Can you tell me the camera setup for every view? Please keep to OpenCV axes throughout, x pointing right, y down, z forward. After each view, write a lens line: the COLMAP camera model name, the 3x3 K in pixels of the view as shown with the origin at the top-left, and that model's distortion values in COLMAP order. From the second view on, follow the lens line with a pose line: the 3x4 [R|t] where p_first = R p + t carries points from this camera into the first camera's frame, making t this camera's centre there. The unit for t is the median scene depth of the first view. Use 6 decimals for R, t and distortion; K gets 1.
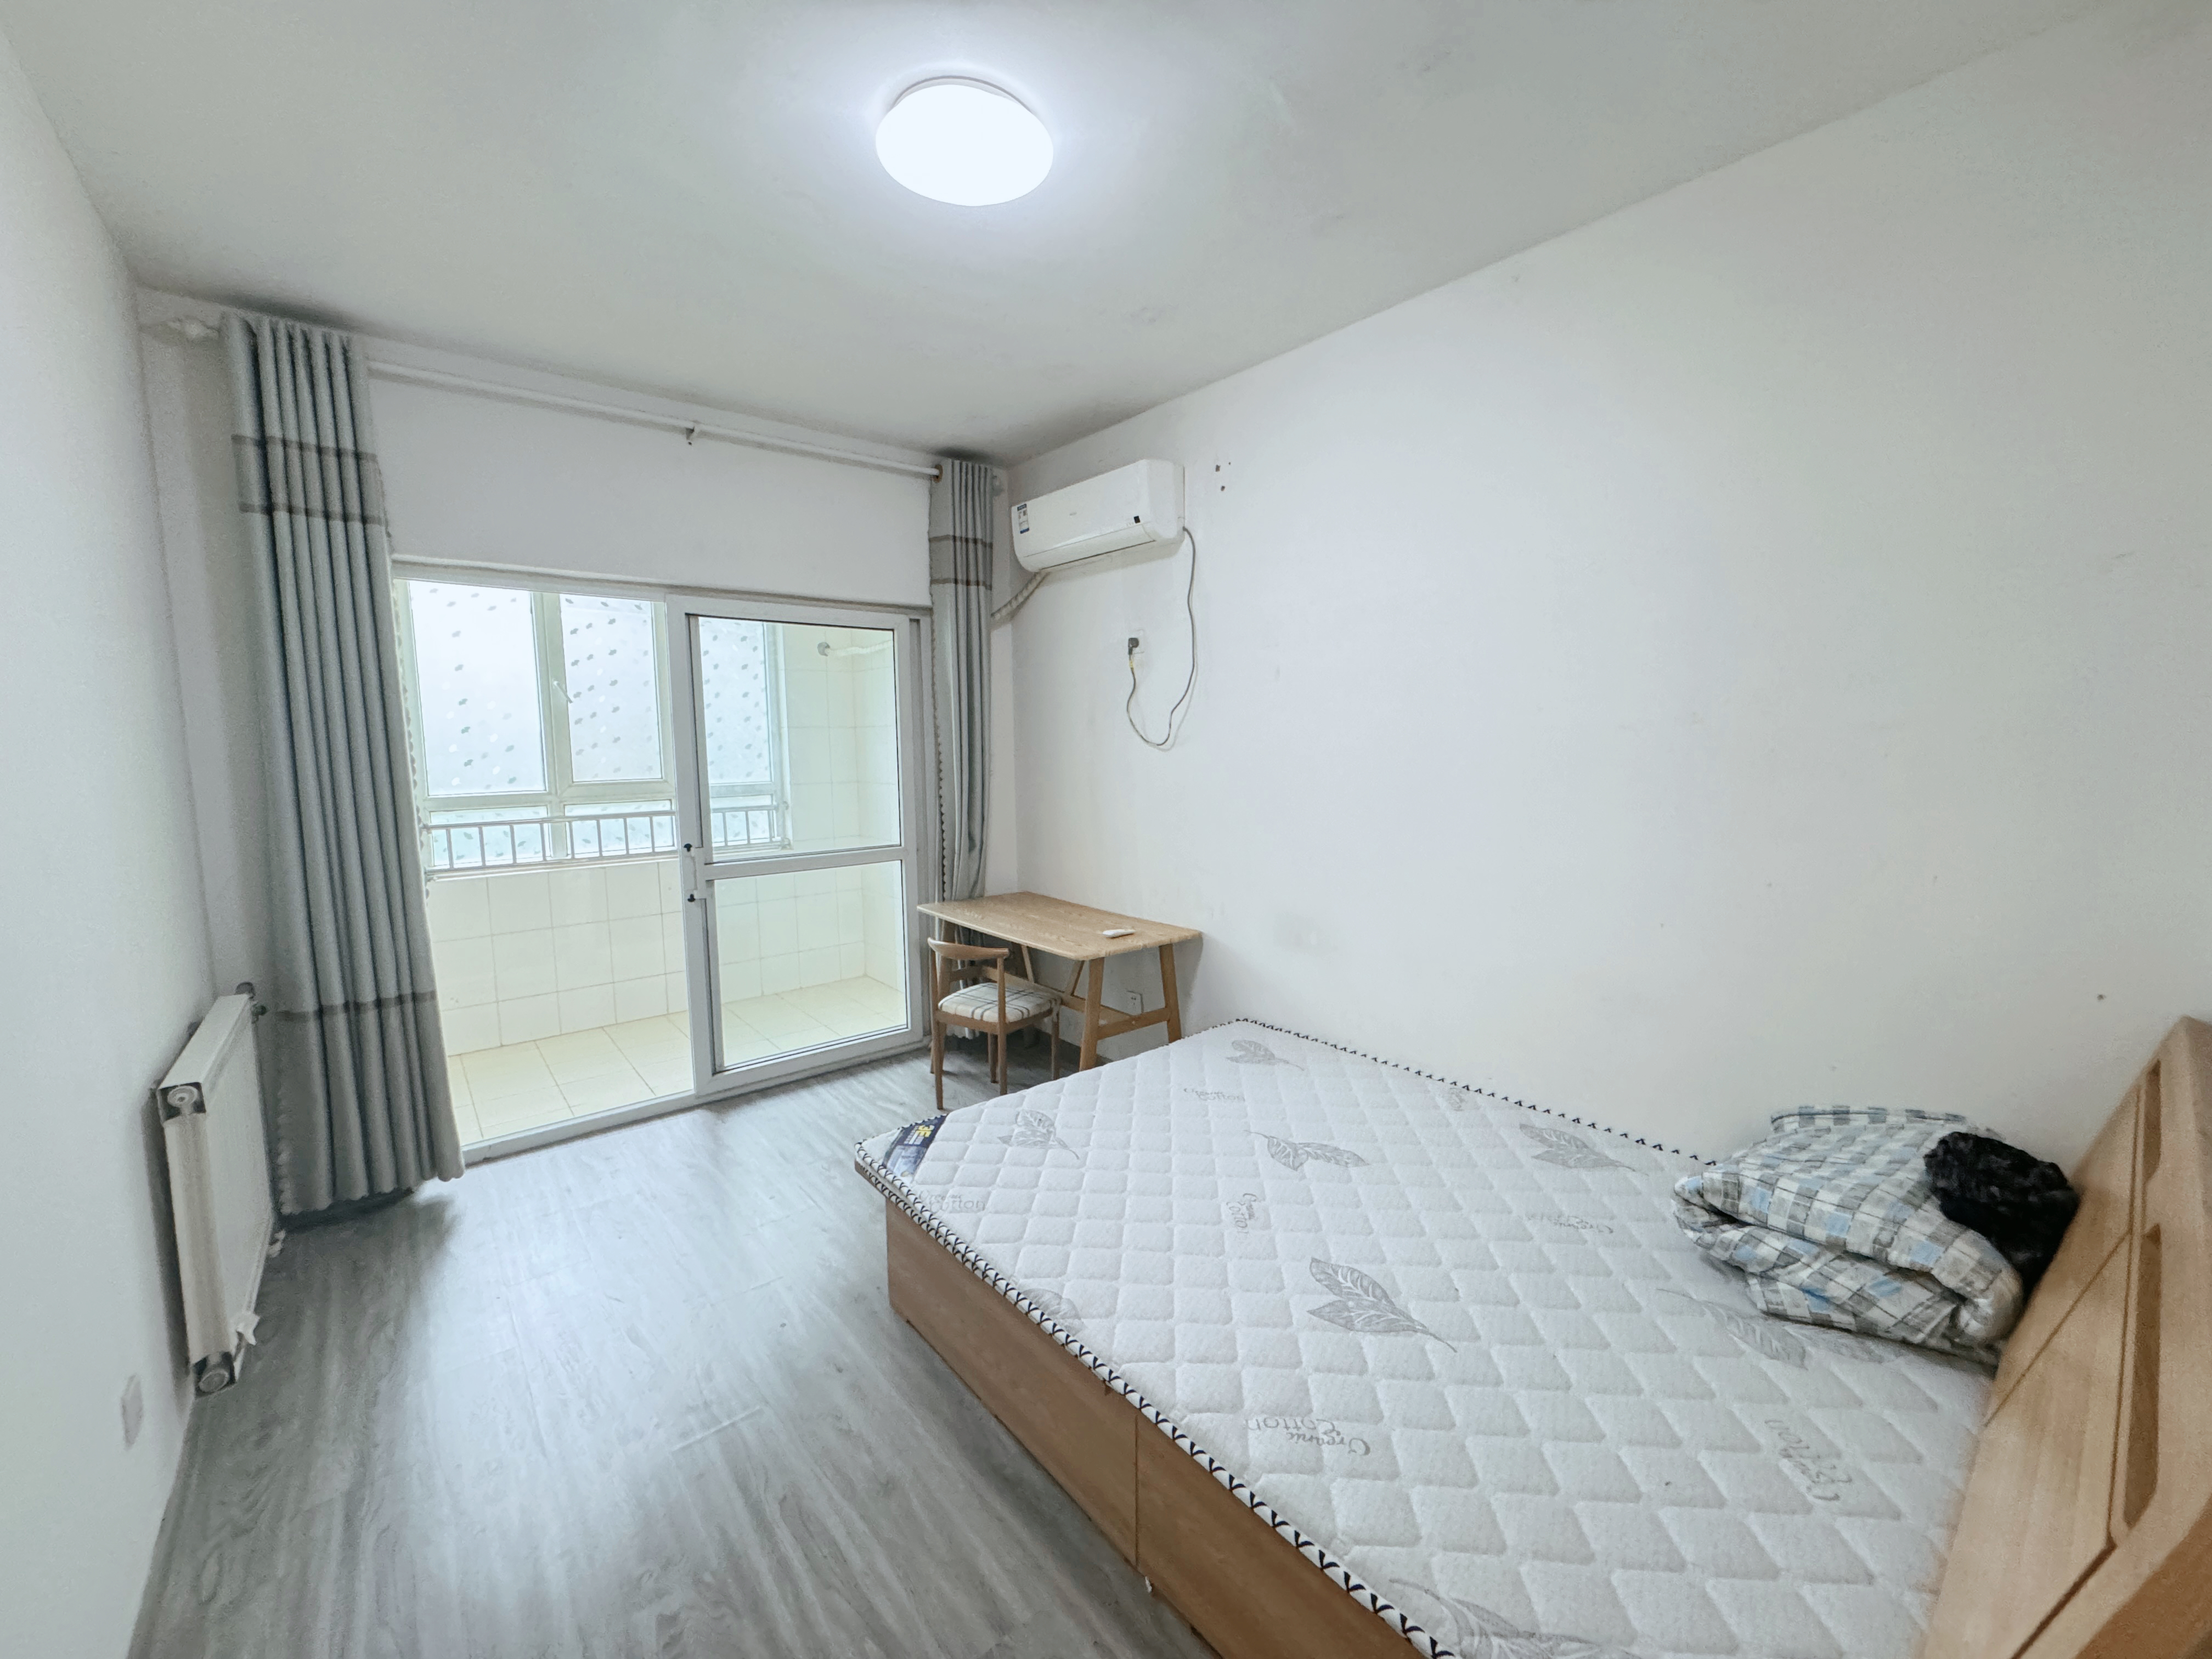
lens RADIAL K [[895.8, 0, 1111.1], [0, 895.8, 828.3], [0, 0, 1]] dist [-0.002622, 0.000740]
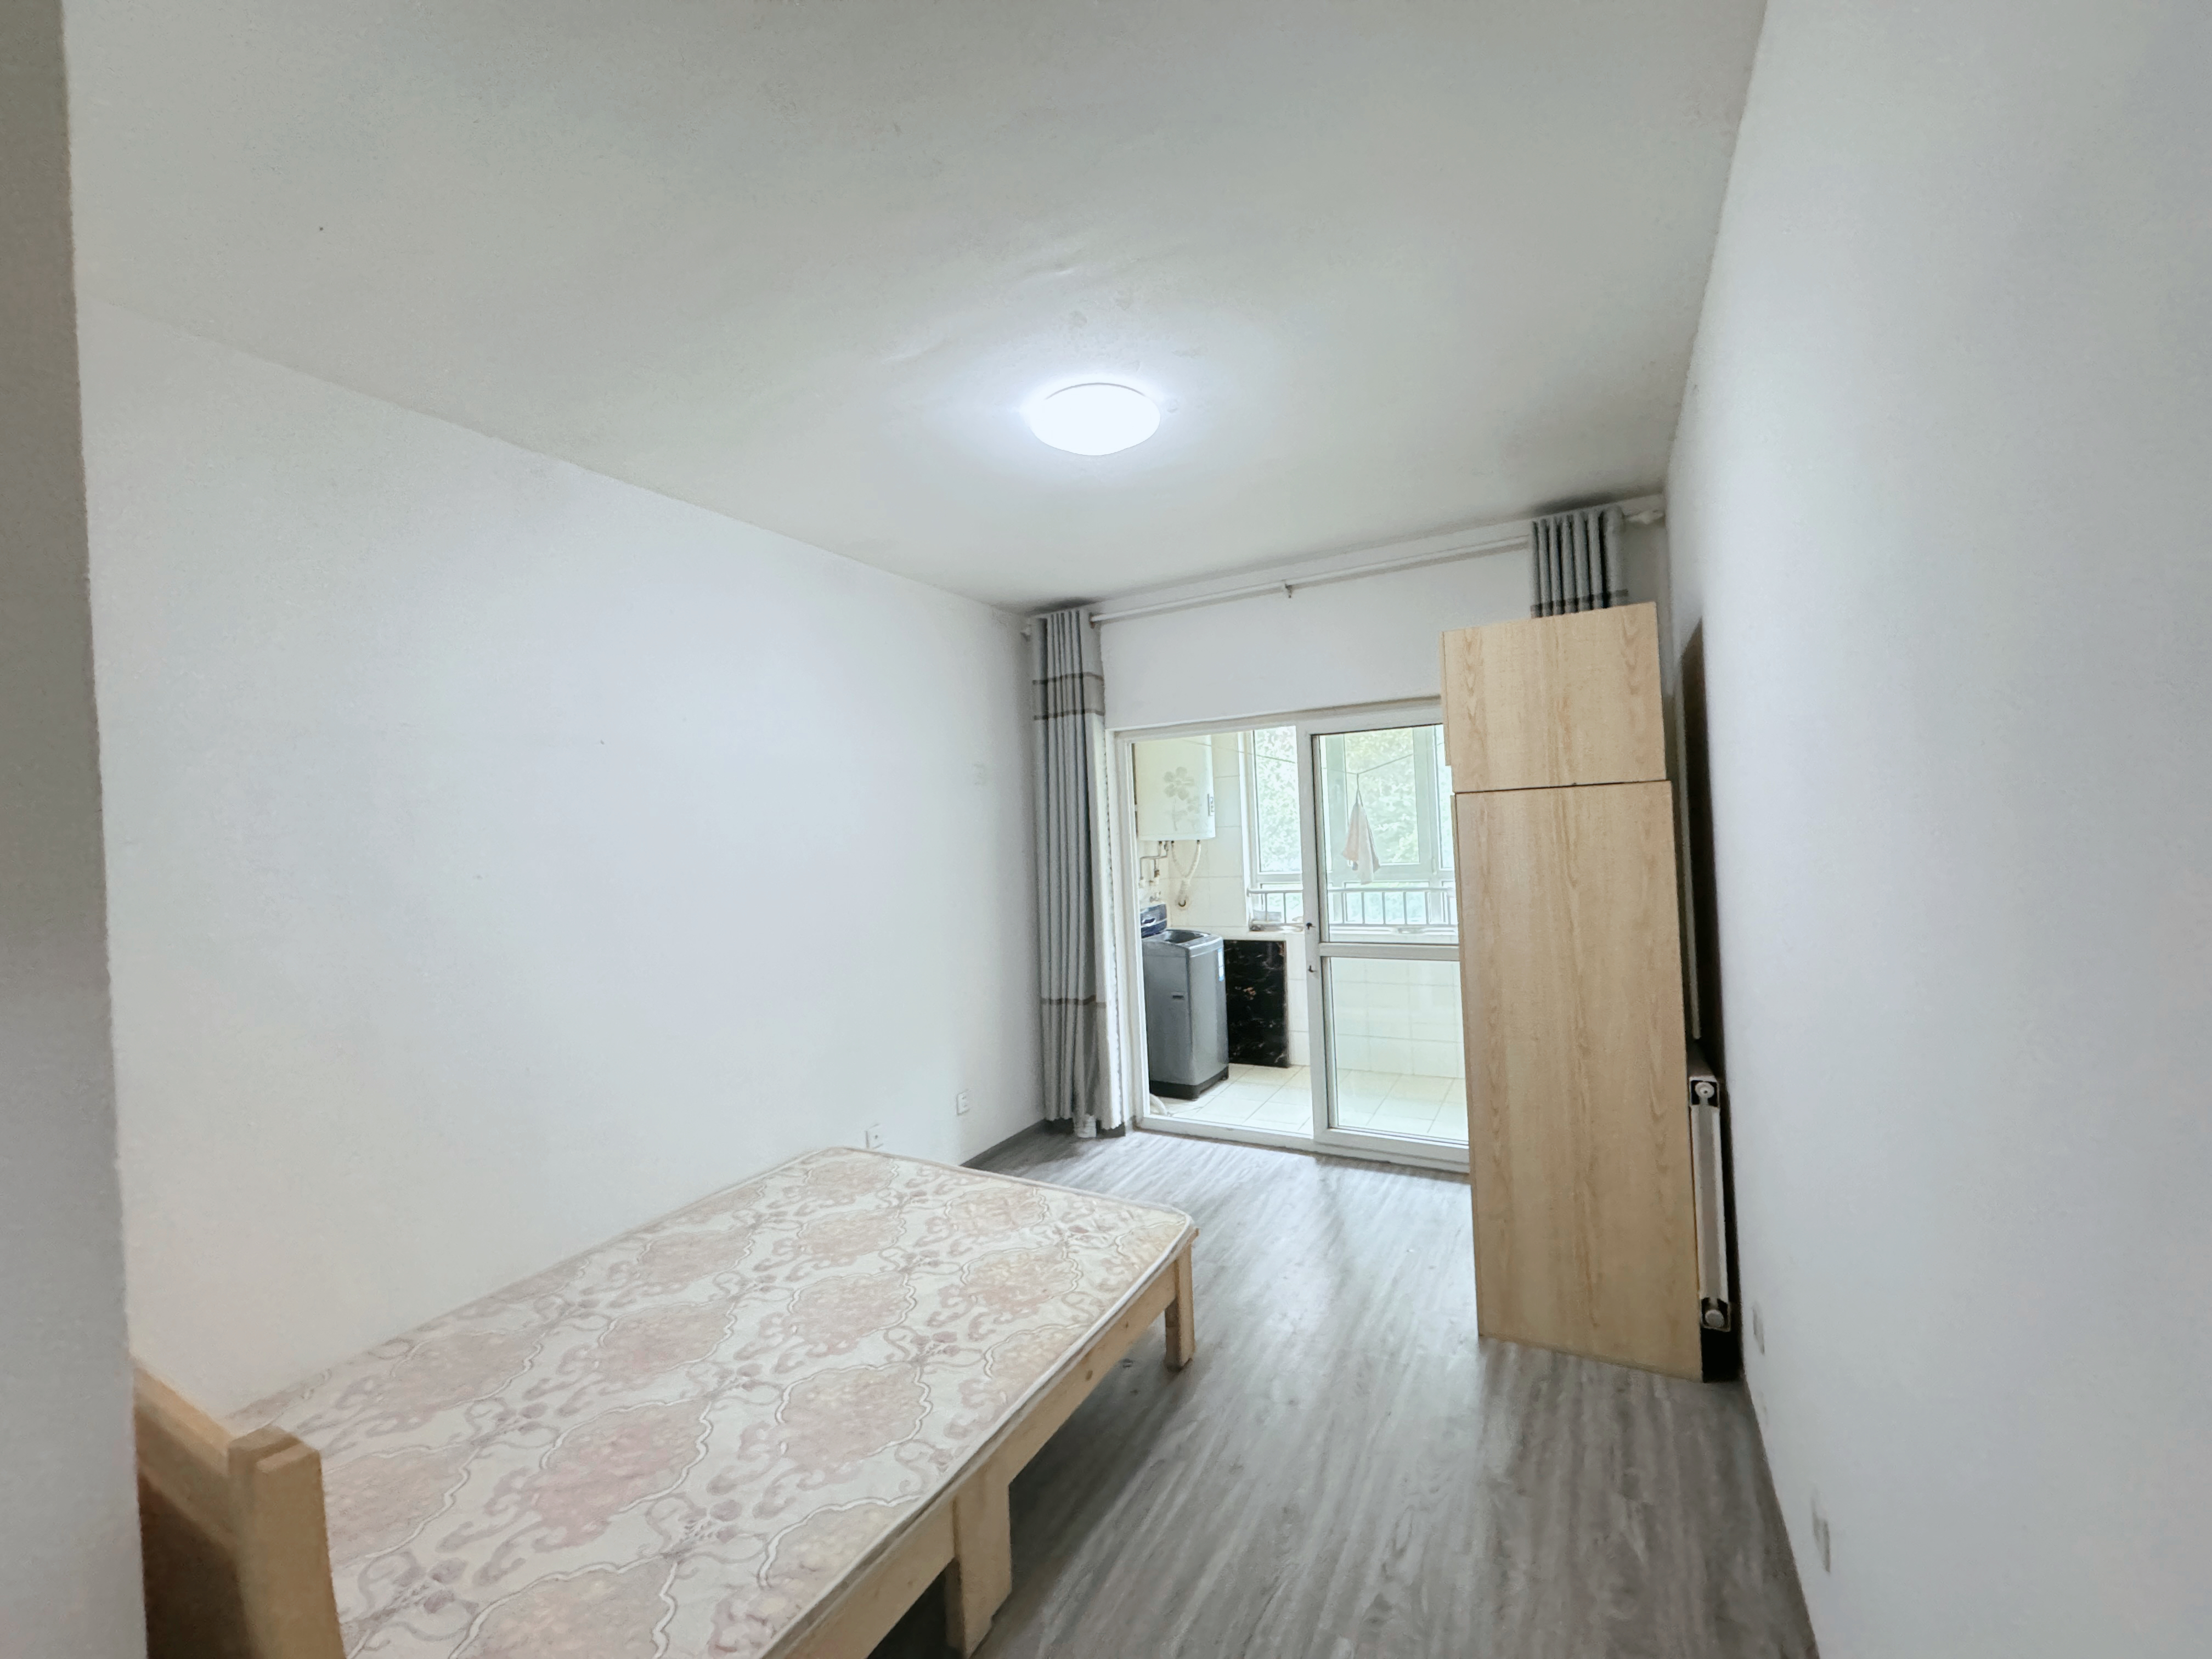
lens RADIAL K [[895.8, 0, 1108.5], [0, 895.8, 820.7], [0, 0, 1]] dist [-0.002622, 0.000740]
pose [[0.371254, -0.021520, -0.928282, 0.786886], [-0.056712, 0.997339, -0.045801, -0.071286], [0.926798, 0.069648, 0.369046, 0.460379]]
